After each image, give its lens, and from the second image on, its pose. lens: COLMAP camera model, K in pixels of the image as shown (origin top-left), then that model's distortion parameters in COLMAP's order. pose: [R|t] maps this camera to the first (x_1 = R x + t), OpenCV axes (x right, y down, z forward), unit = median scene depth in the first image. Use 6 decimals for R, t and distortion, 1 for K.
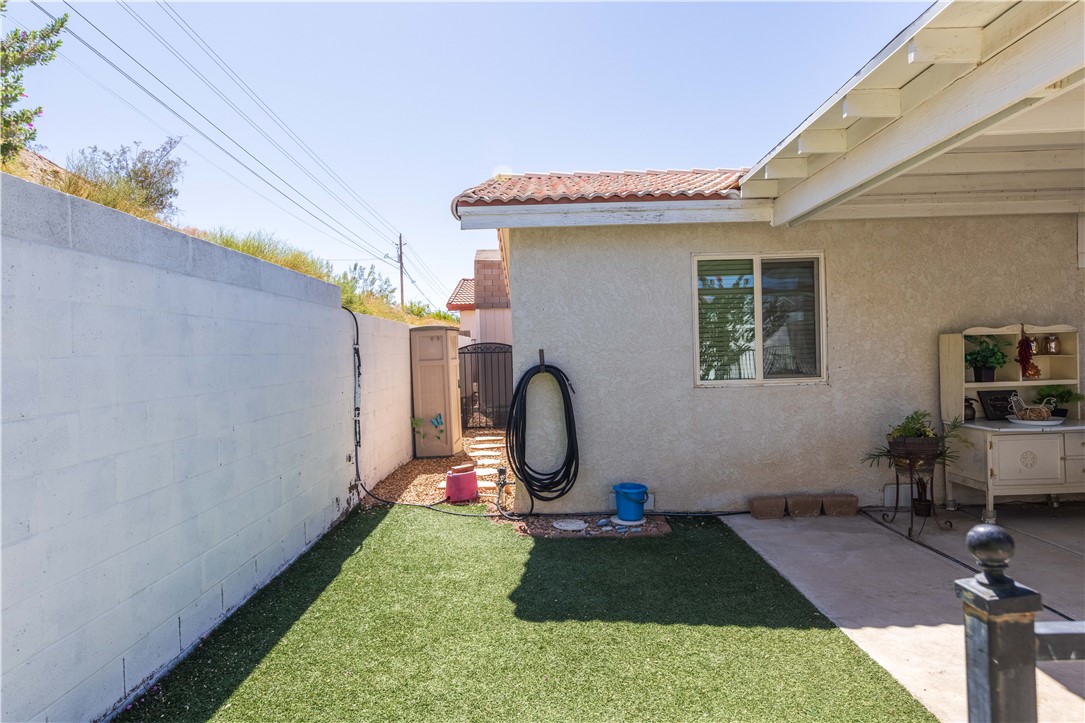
lens RADIAL K [[621.9, 0, 542.5], [0, 621.9, 361.5], [0, 0, 1]] dist [0.000840, 0.000223]
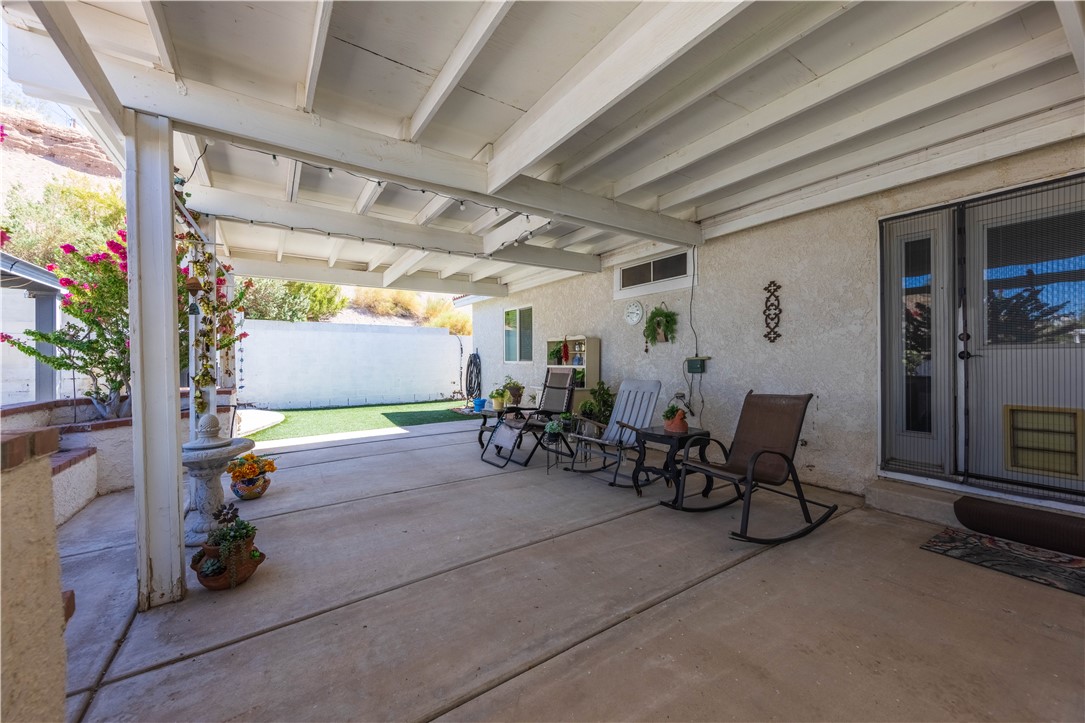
lens RADIAL K [[410.6, 0, 548.7], [0, 410.6, 360.7], [0, 0, 1]] dist [-0.002060, -0.000178]
pose [[0.551682, 0.027607, -0.833597, 1.695855], [-0.011243, 0.999607, 0.025664, -0.013575], [0.833979, -0.004786, 0.551776, 0.247906]]
